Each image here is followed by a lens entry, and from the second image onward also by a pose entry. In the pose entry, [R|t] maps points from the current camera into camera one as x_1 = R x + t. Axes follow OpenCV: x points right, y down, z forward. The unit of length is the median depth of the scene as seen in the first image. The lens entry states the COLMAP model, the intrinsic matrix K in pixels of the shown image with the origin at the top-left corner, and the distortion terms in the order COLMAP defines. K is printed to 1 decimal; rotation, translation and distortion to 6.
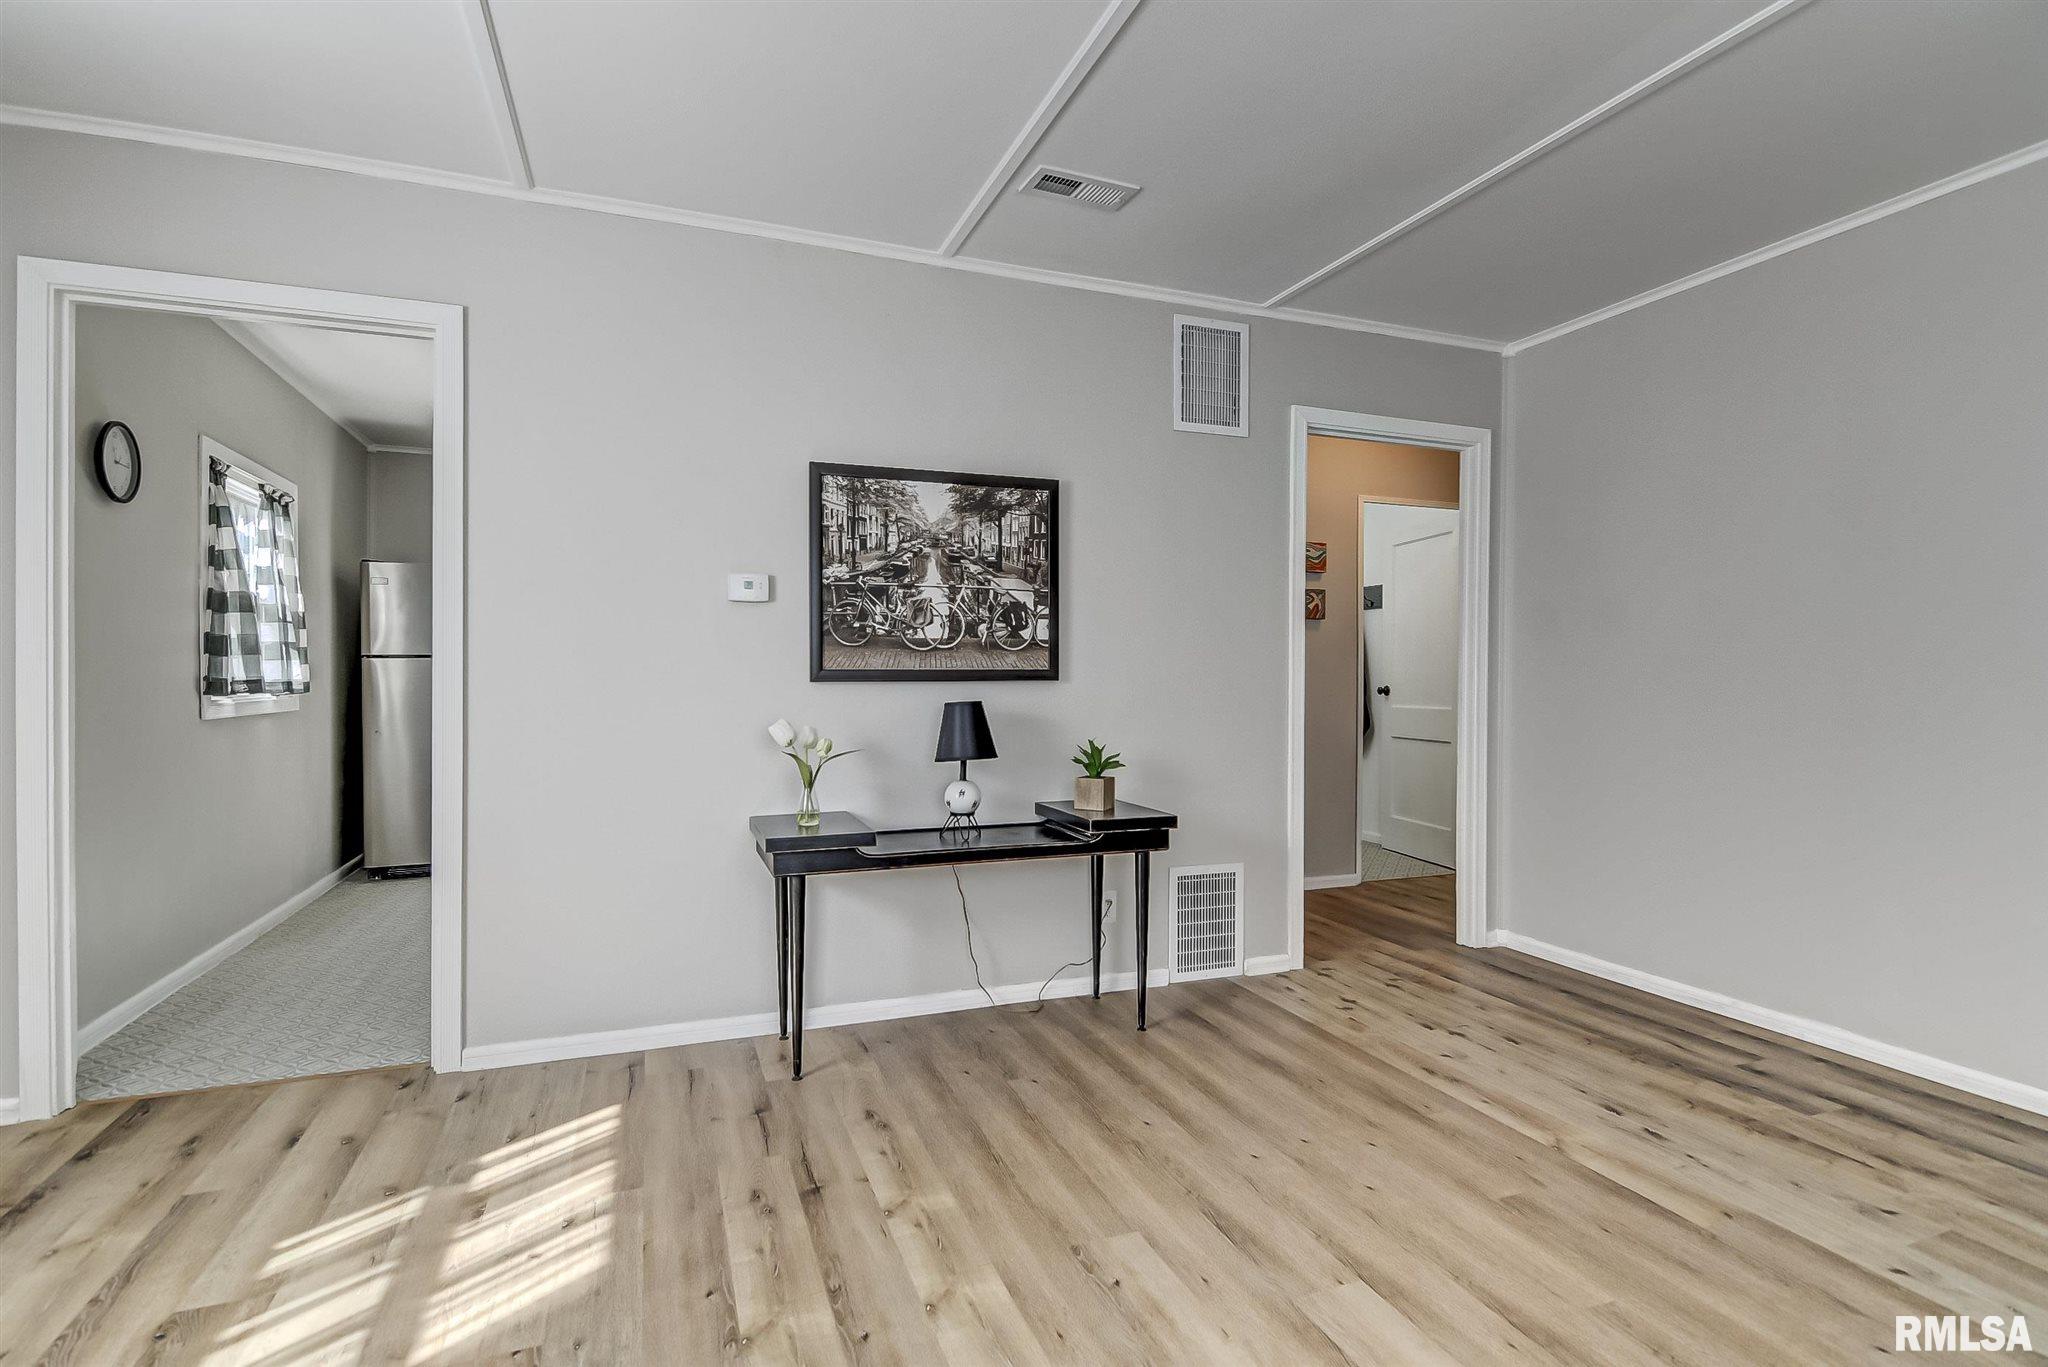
lens RADIAL K [[985.1, 0, 1022.6], [0, 985.1, 686.8], [0, 0, 1]] dist [0.011325, -0.007382]
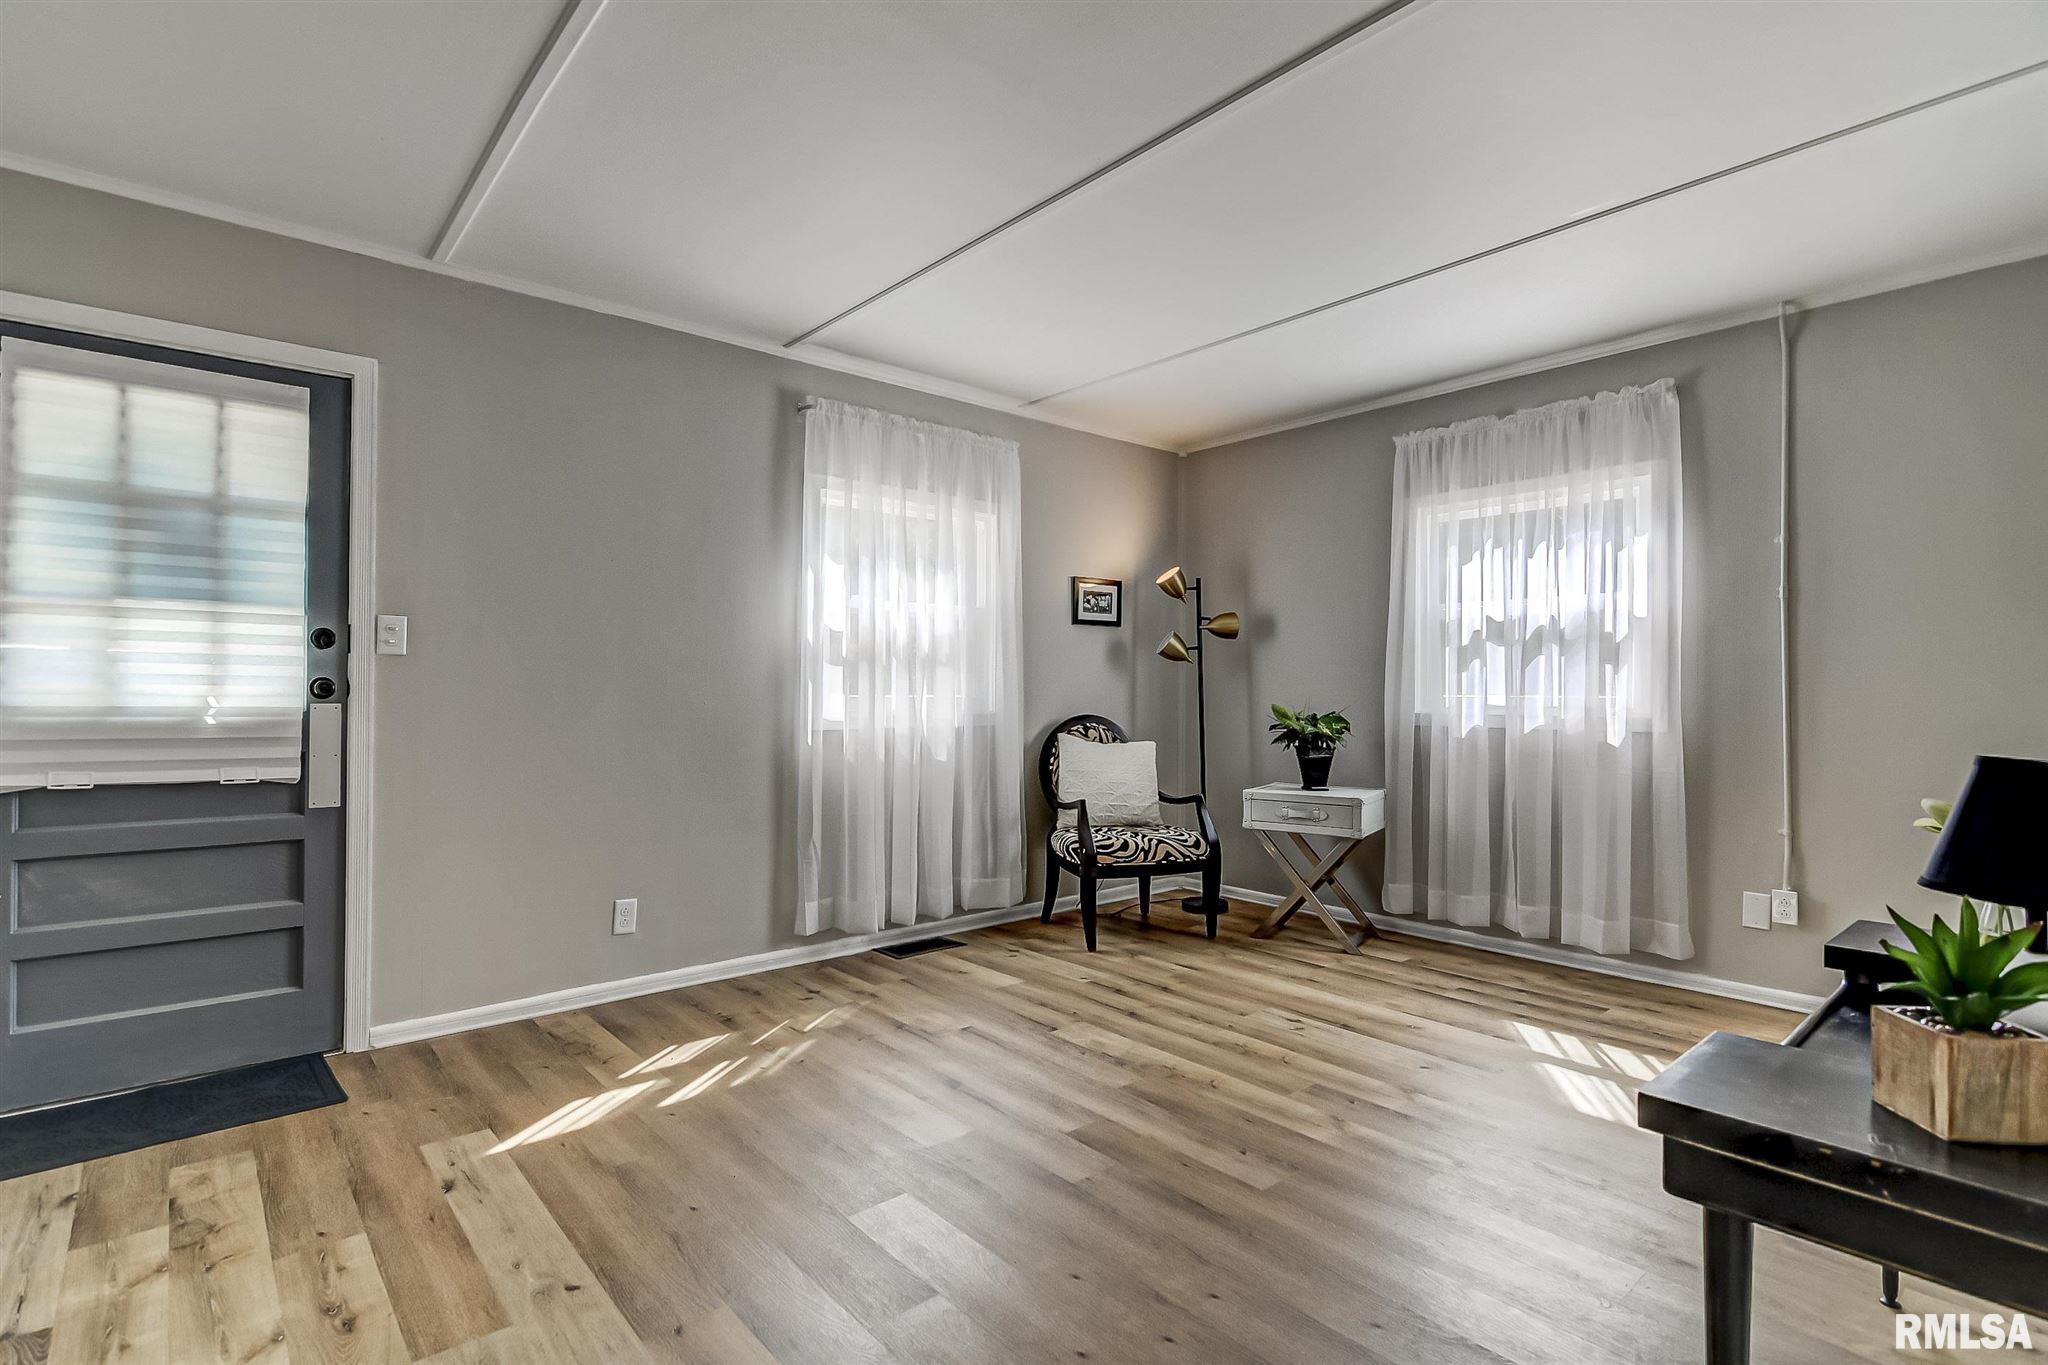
lens RADIAL K [[985.1, 0, 1026.4], [0, 985.1, 680.0], [0, 0, 1]] dist [0.011325, -0.007382]
pose [[-0.938506, -0.007202, -0.345188, 0.773218], [-0.009409, 0.999945, 0.004718, -0.024245], [0.345134, 0.007676, -0.938522, 1.996348]]
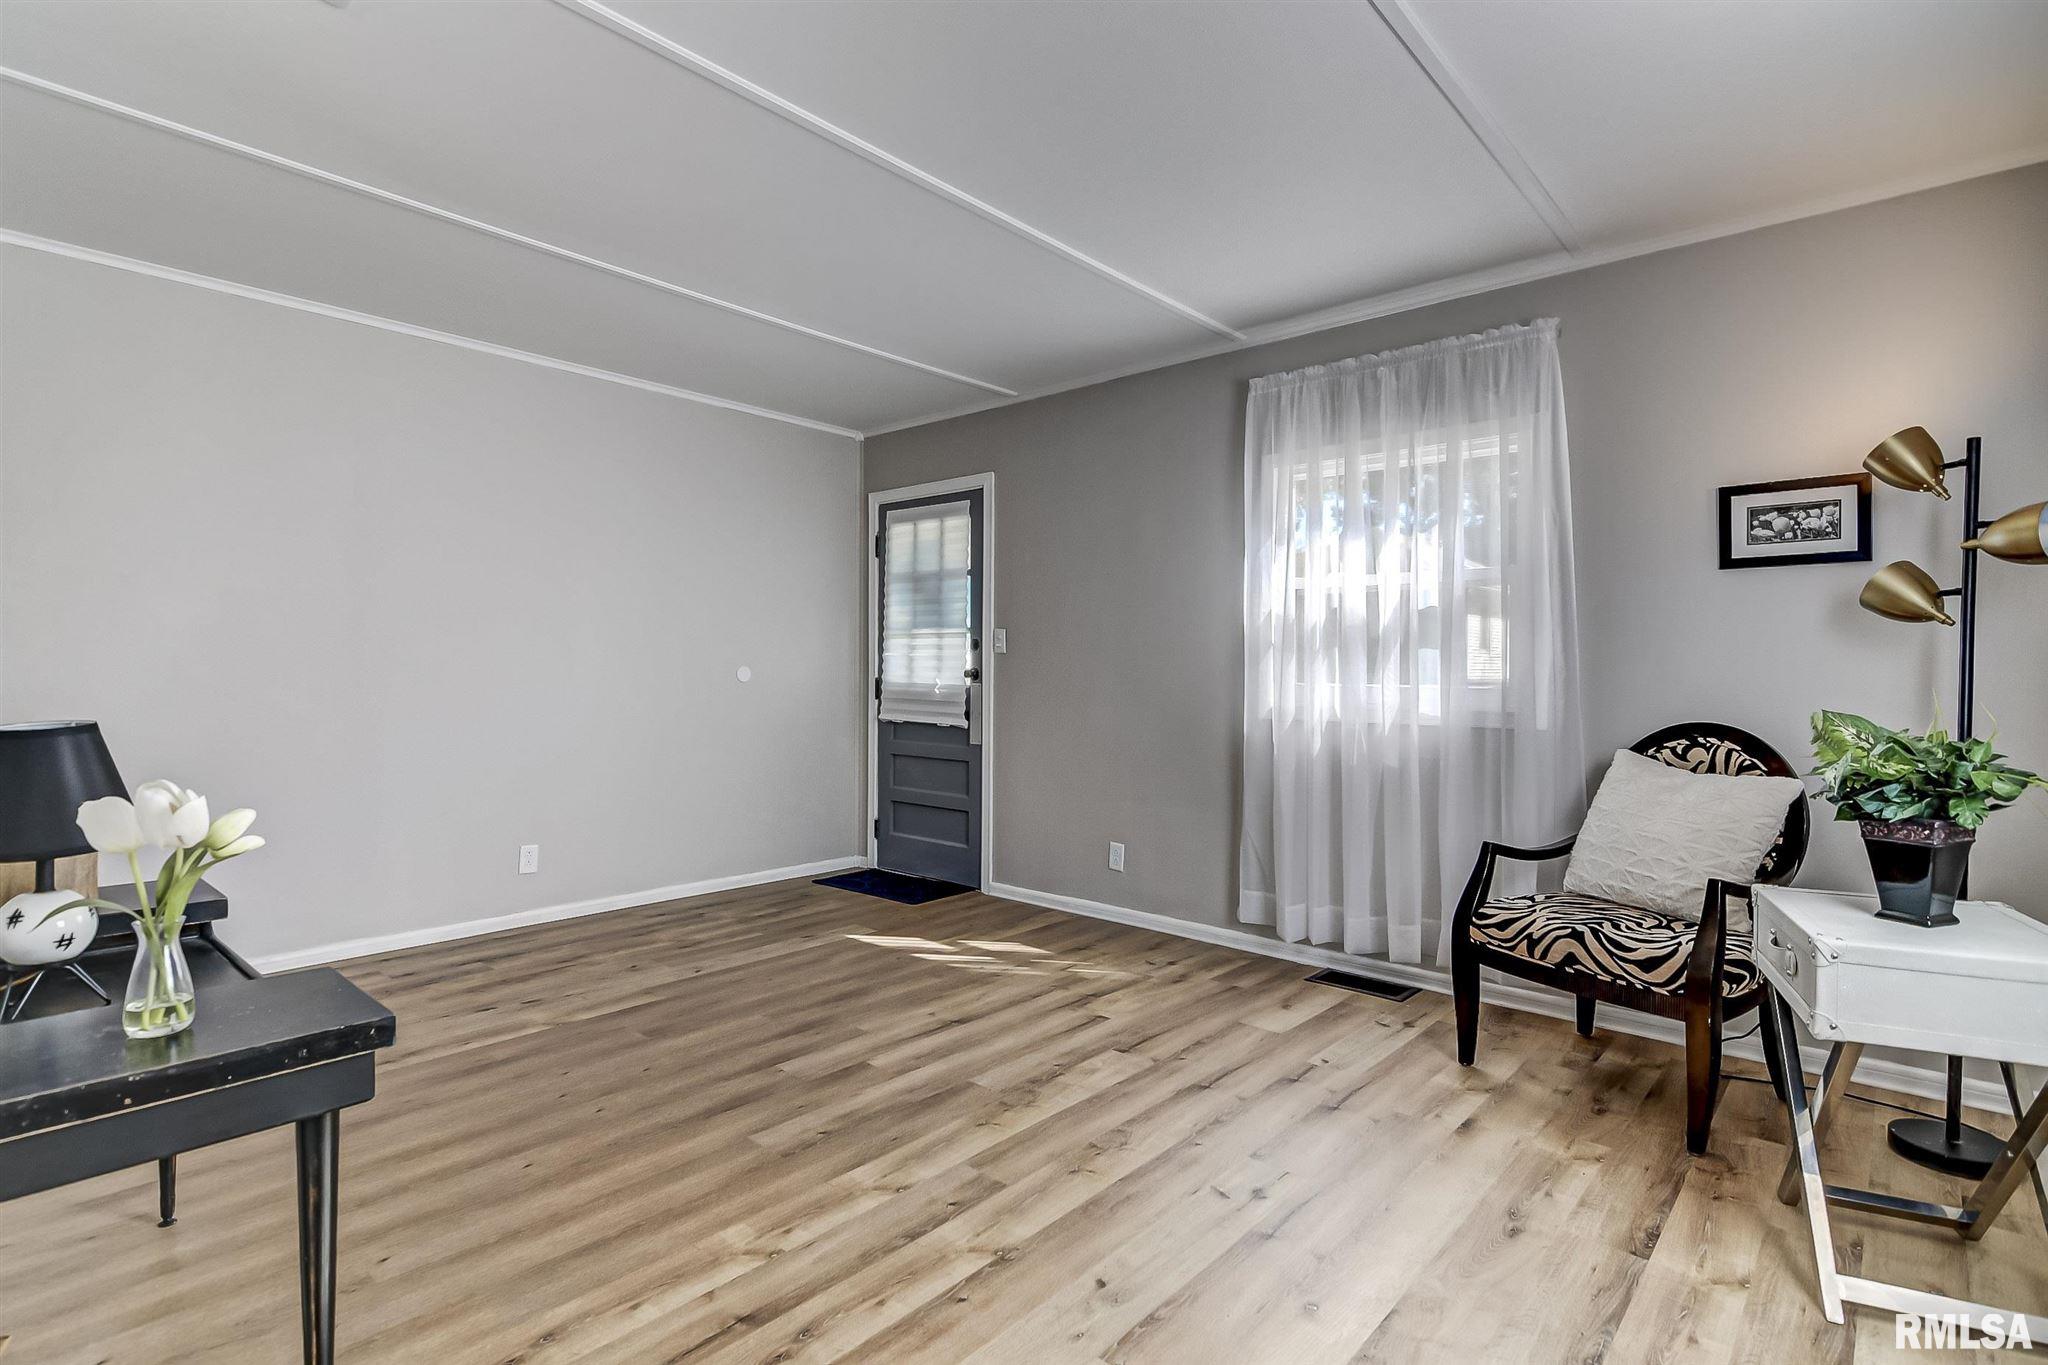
lens RADIAL K [[996.6, 0, 1003.2], [0, 996.6, 684.8], [0, 0, 1]] dist [0.004117, -0.001209]
pose [[-0.451129, -0.015225, 0.892329, -1.119810], [0.005846, 0.999783, 0.020014, -0.017945], [-0.892440, 0.014245, -0.450942, 1.294015]]
